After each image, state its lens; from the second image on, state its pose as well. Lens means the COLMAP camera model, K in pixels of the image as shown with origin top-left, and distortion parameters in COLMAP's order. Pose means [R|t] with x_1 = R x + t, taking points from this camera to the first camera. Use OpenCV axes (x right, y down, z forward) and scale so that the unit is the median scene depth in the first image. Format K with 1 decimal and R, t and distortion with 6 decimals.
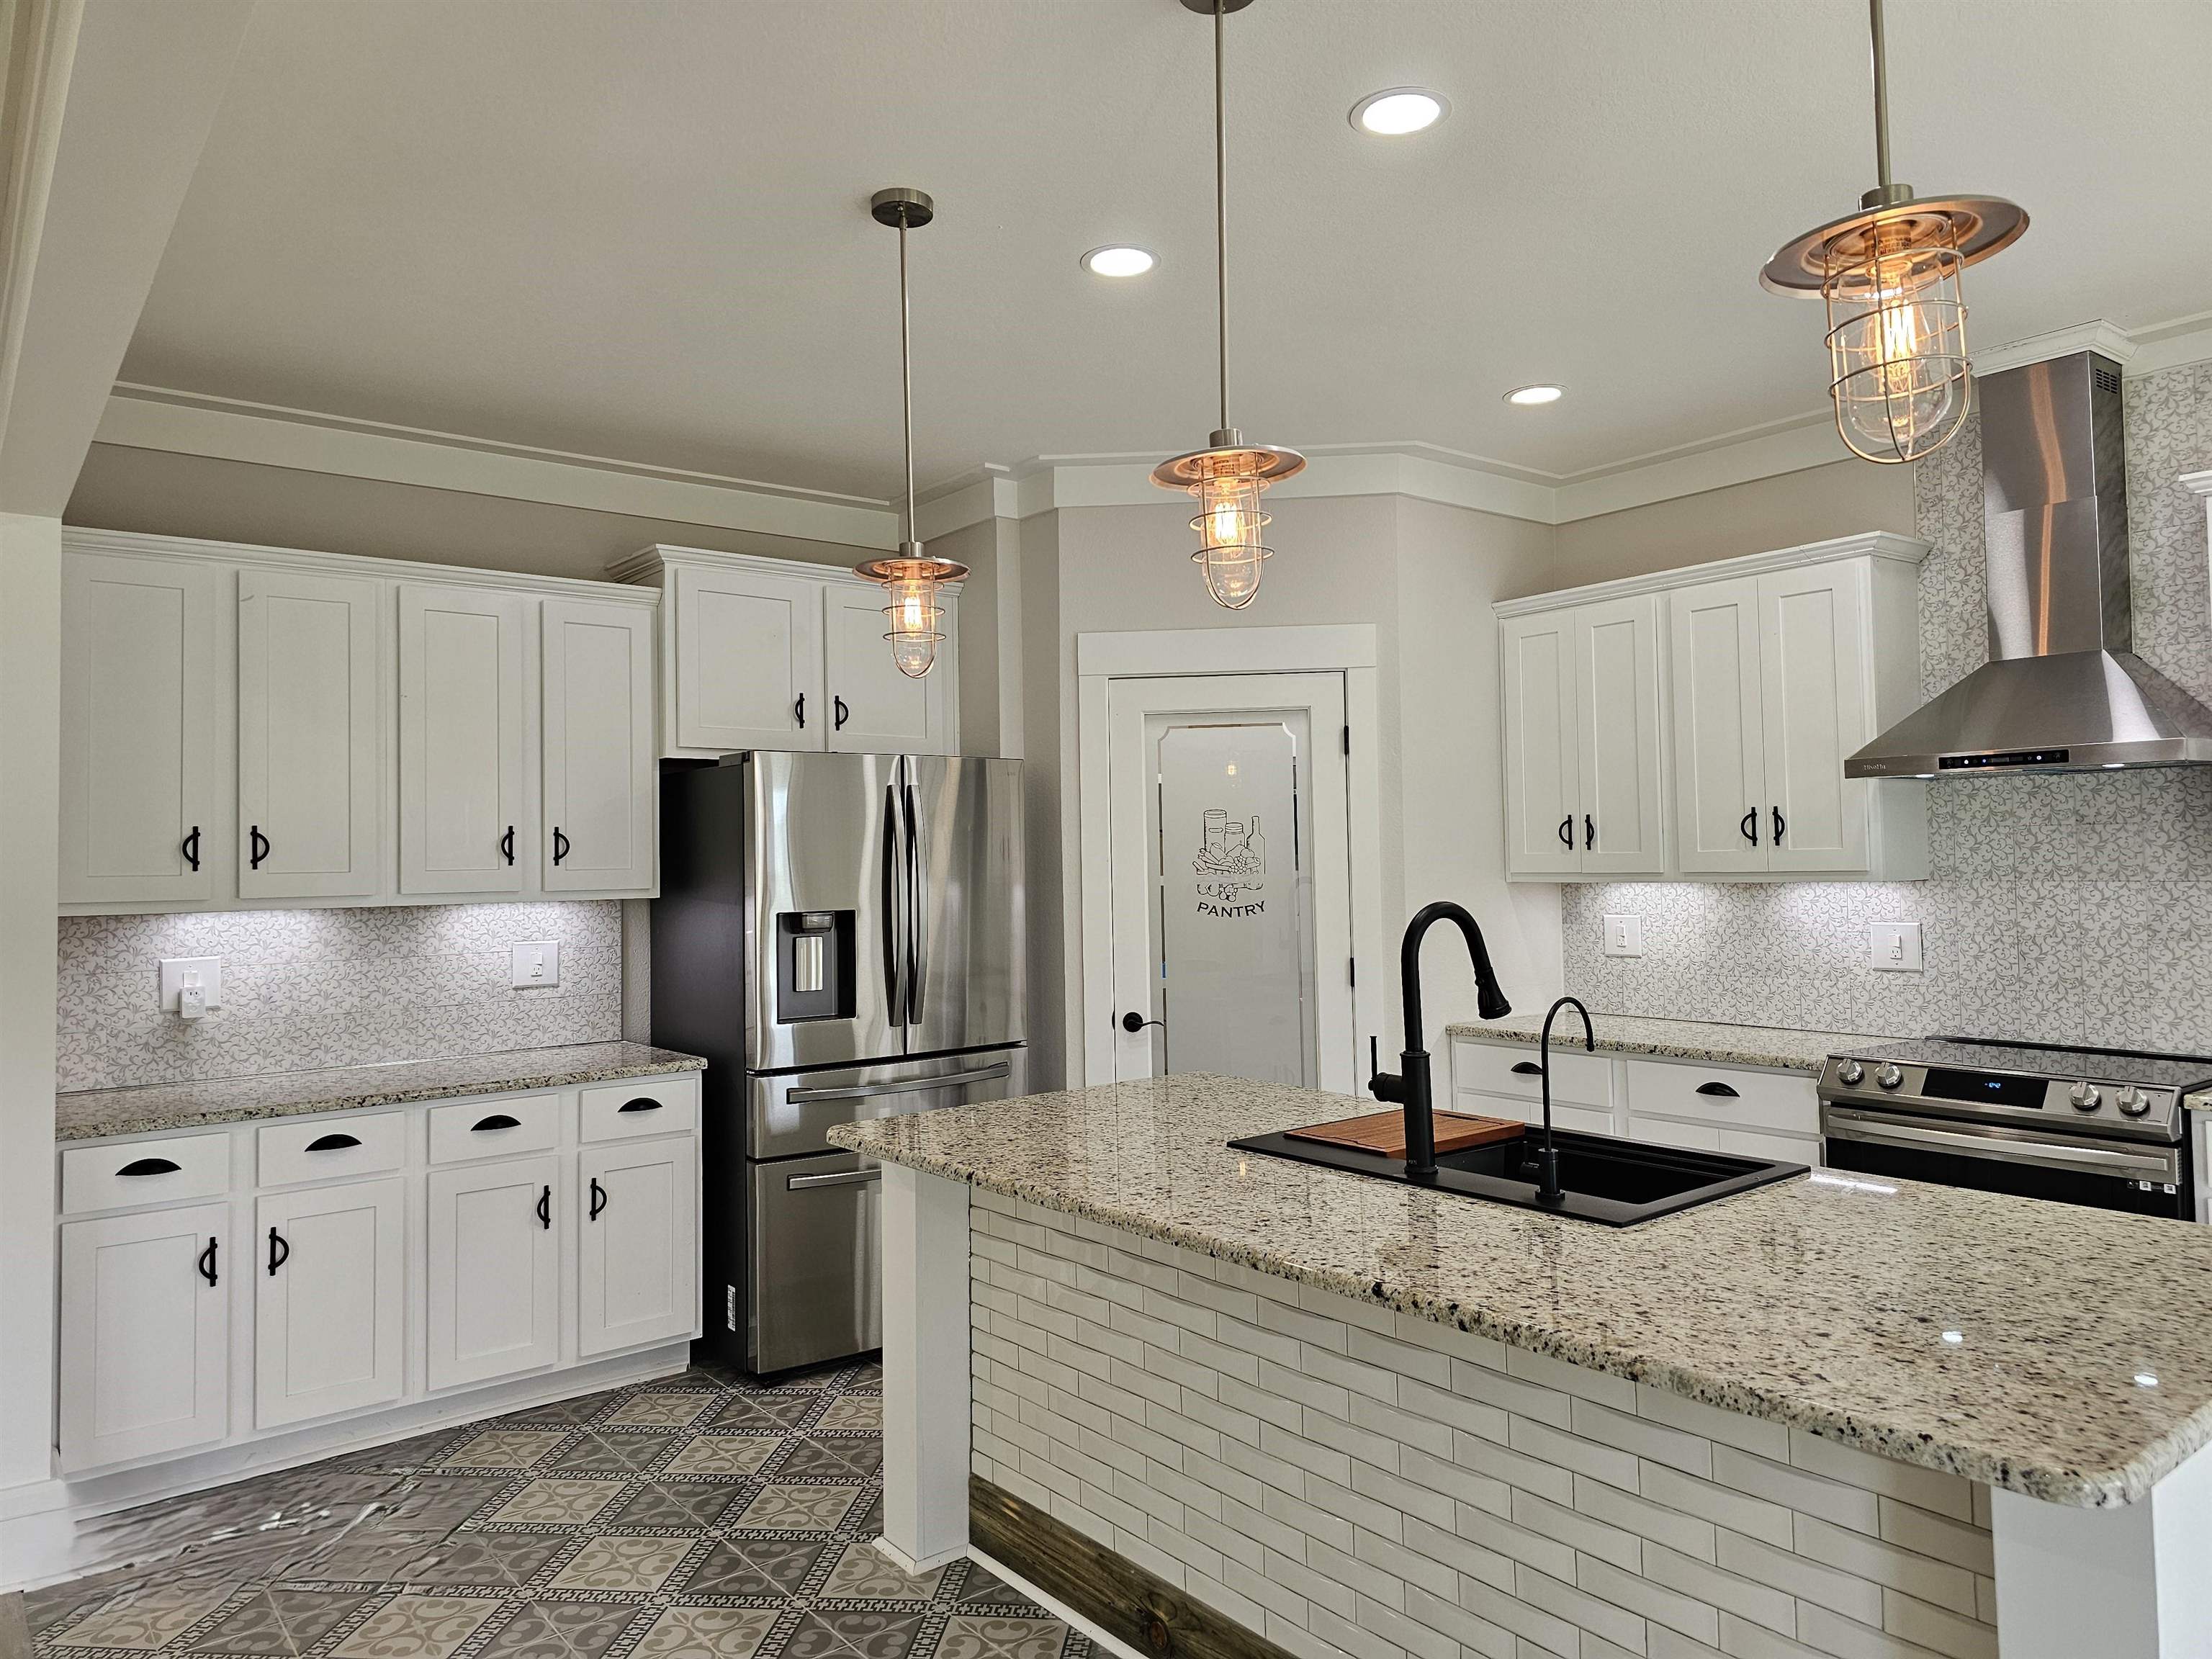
lens RADIAL K [[1483.5, 0, 1102.2], [0, 1483.5, 809.7], [0, 0, 1]] dist [0.054945, -0.043911]
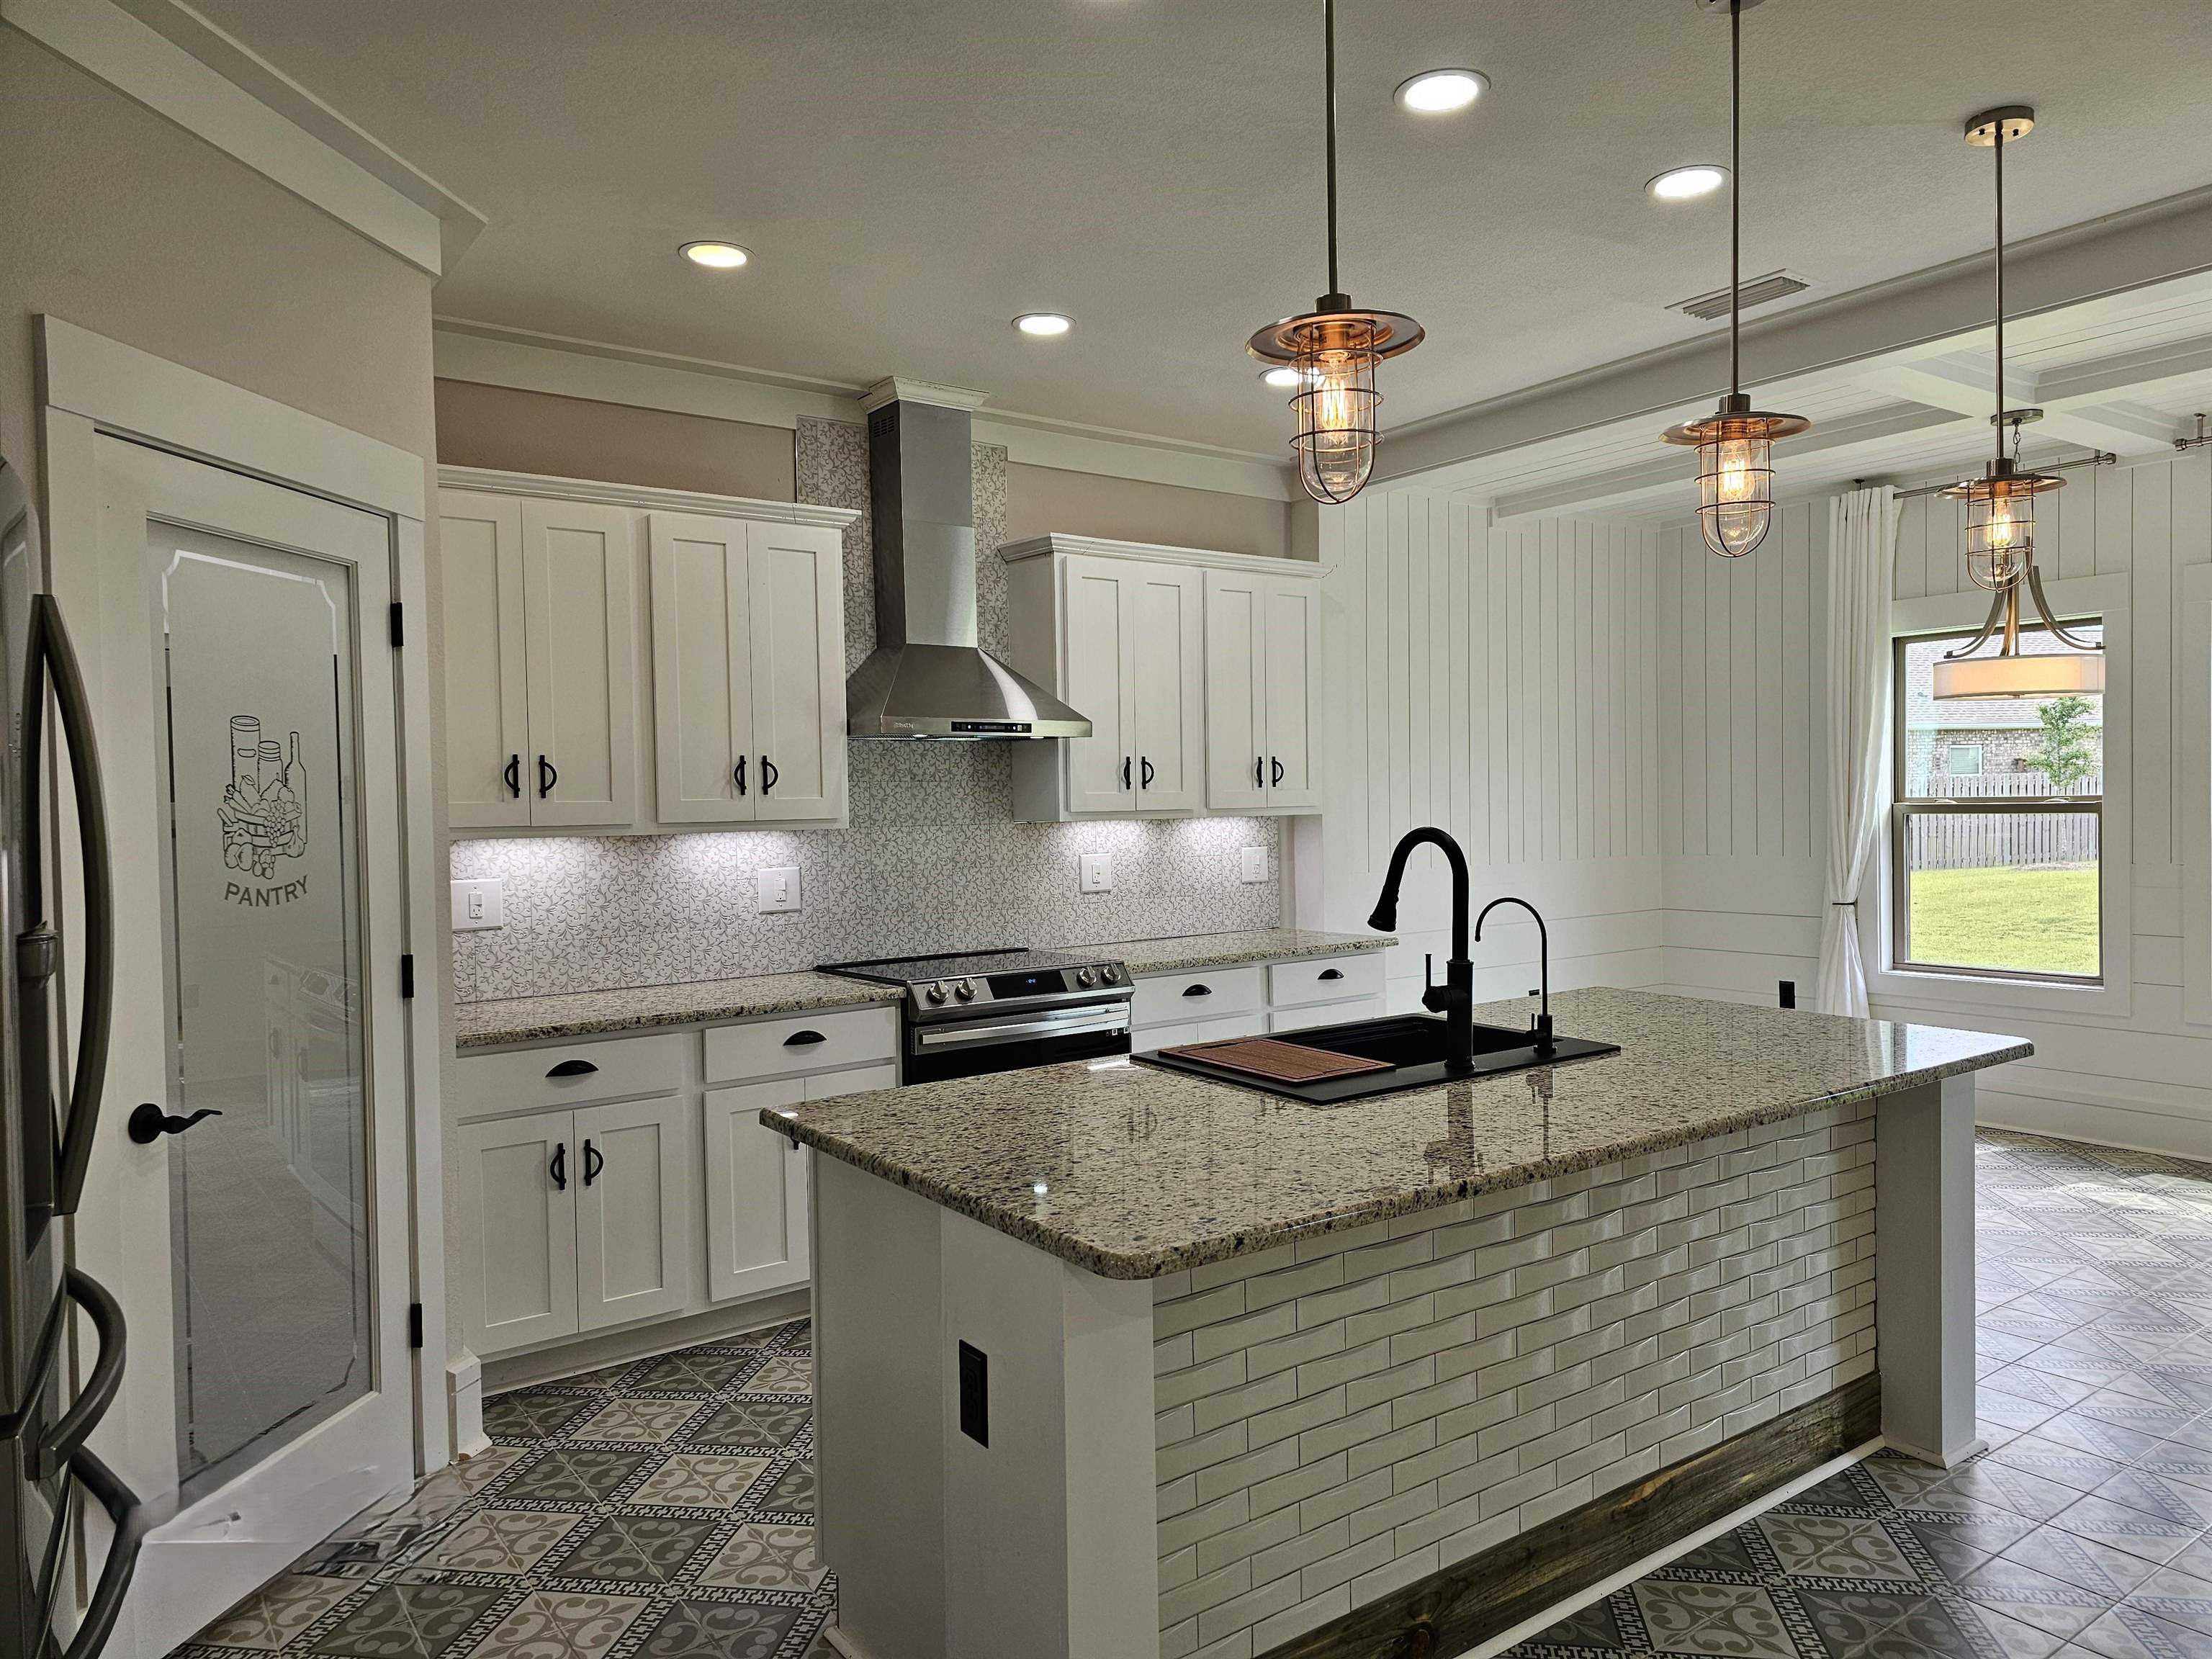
lens RADIAL K [[1483.5, 0, 1134.7], [0, 1483.5, 839.8], [0, 0, 1]] dist [0.054945, -0.043911]
pose [[0.032001, -0.012629, 0.999408, -0.548431], [-0.017110, 0.999767, 0.013181, 0.037662], [-0.999341, -0.017521, 0.031778, 0.732110]]
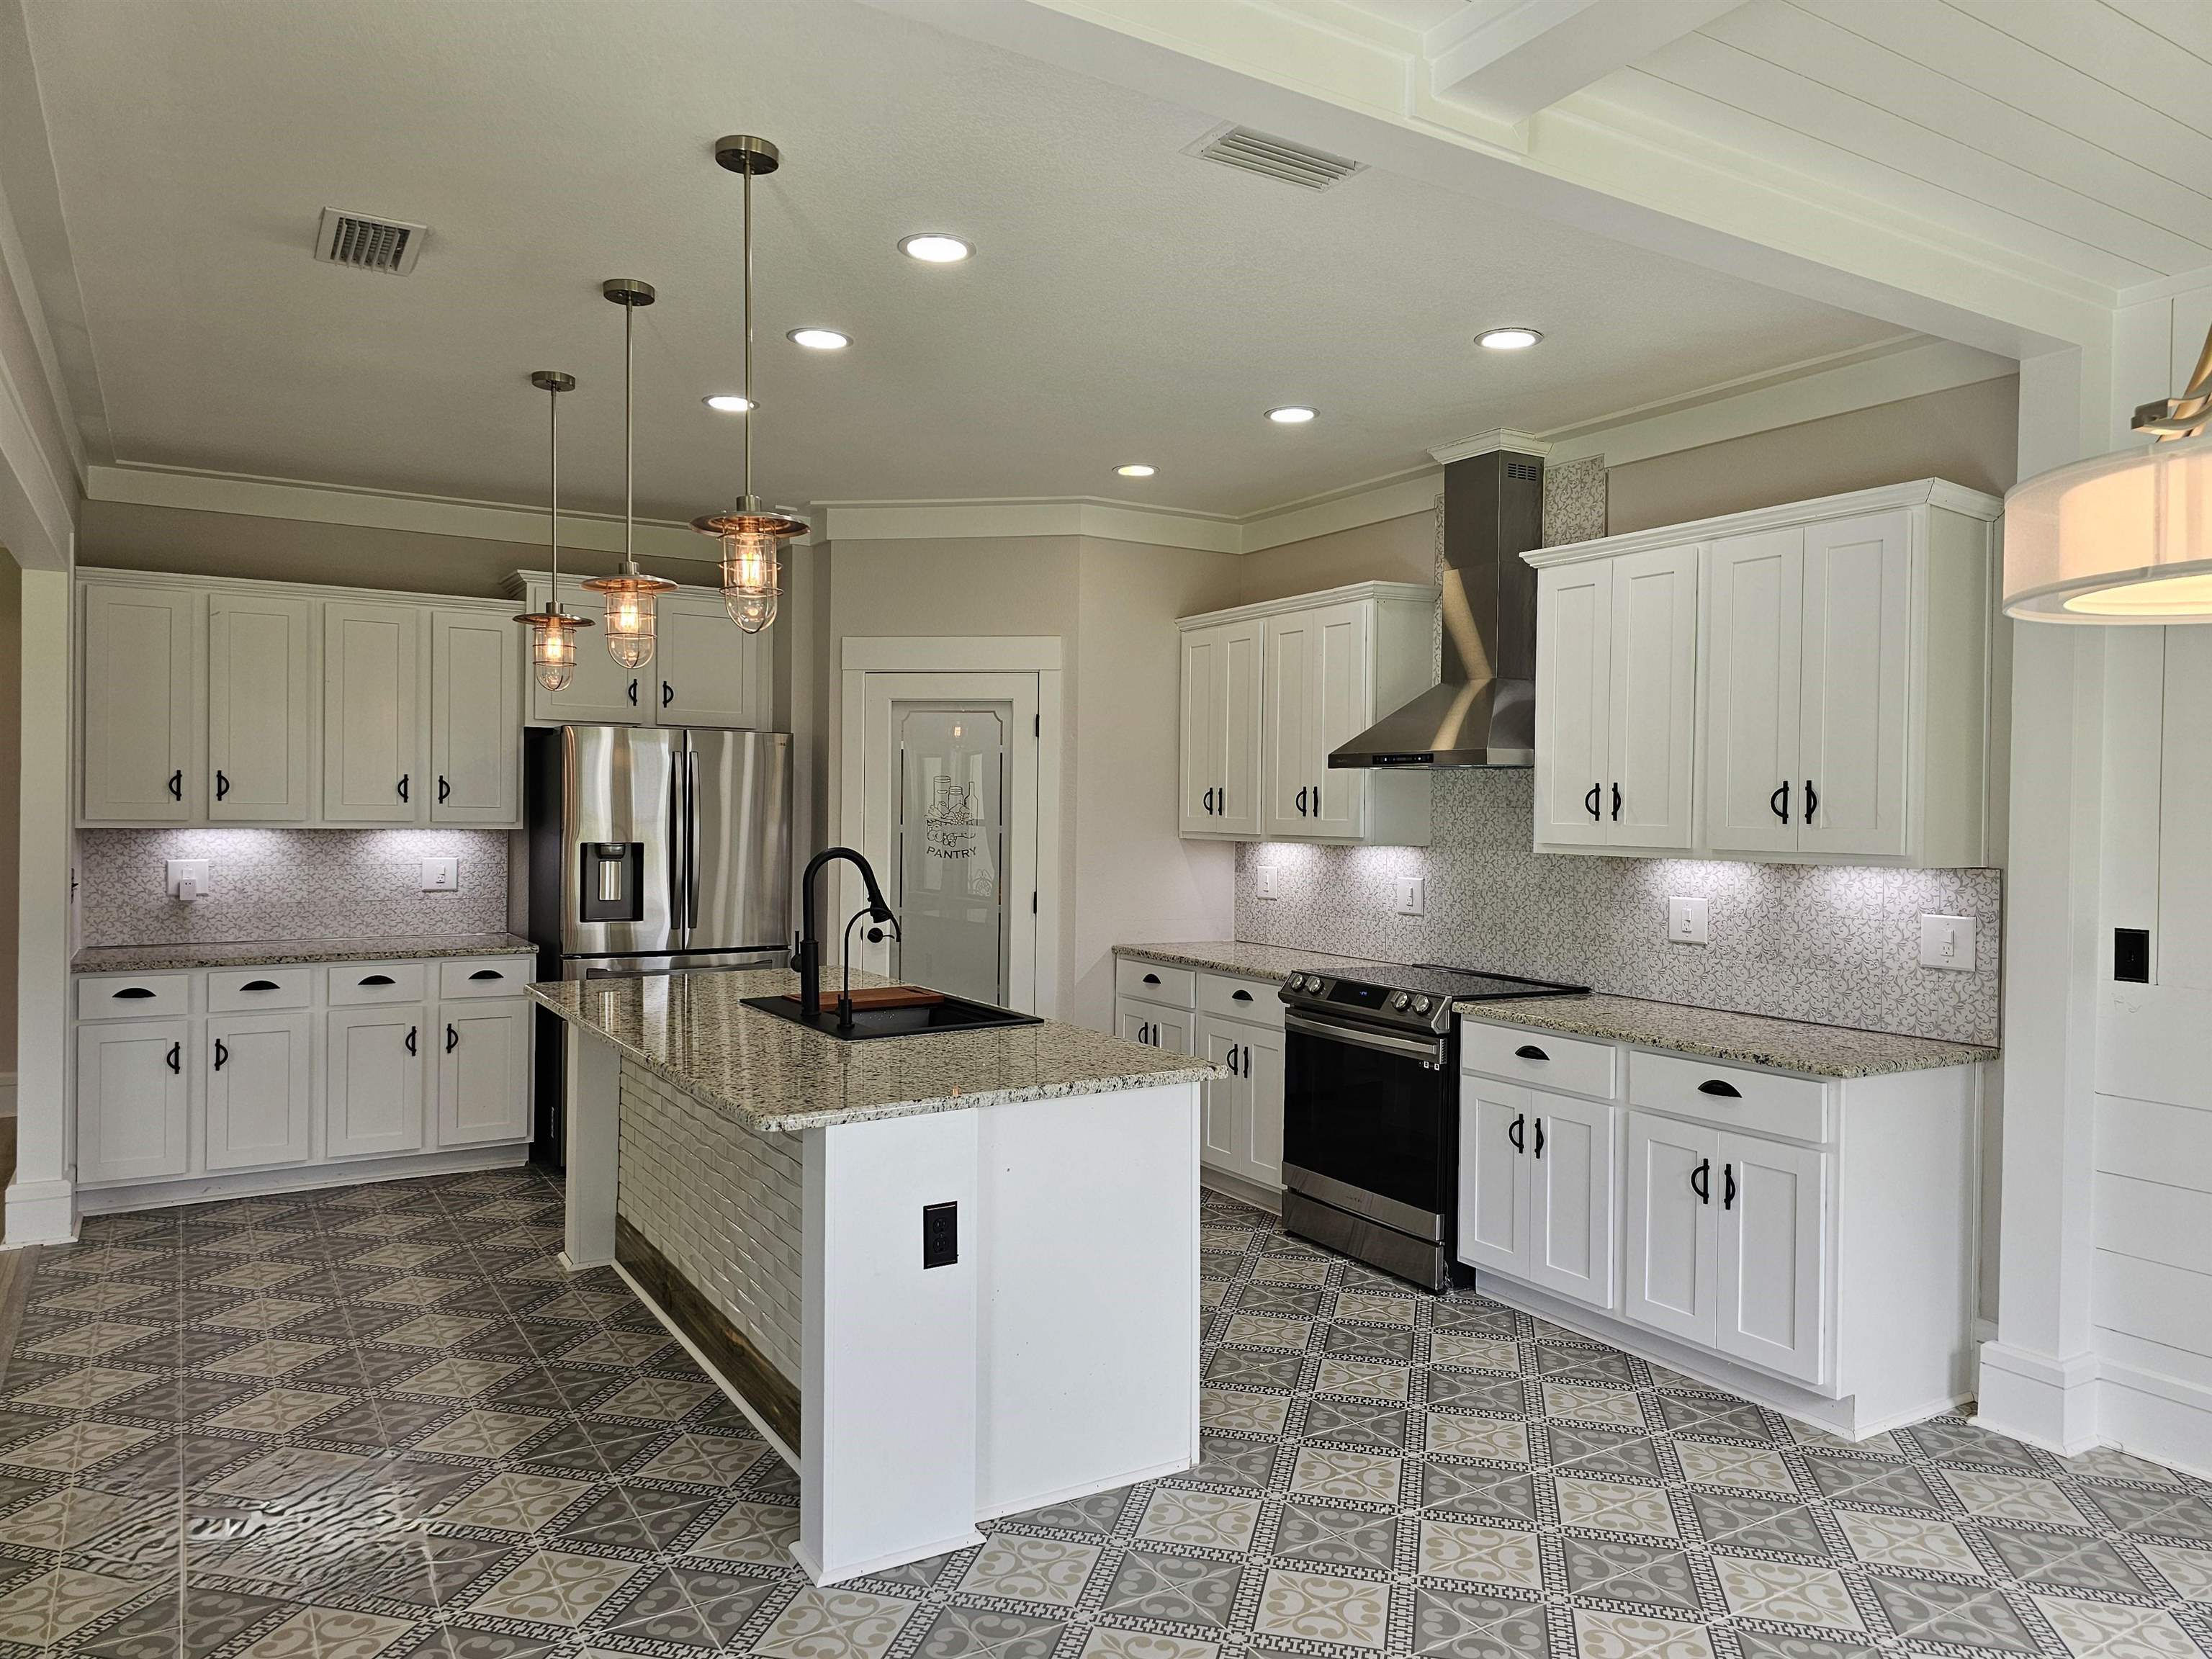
lens RADIAL K [[1483.5, 0, 1106.9], [0, 1483.5, 824.9], [0, 0, 1]] dist [0.054945, -0.043911]
pose [[0.992157, 0.031910, -0.120859, 0.433114], [-0.026633, 0.998631, 0.045028, -0.023146], [0.122130, -0.041456, 0.991648, -0.319734]]
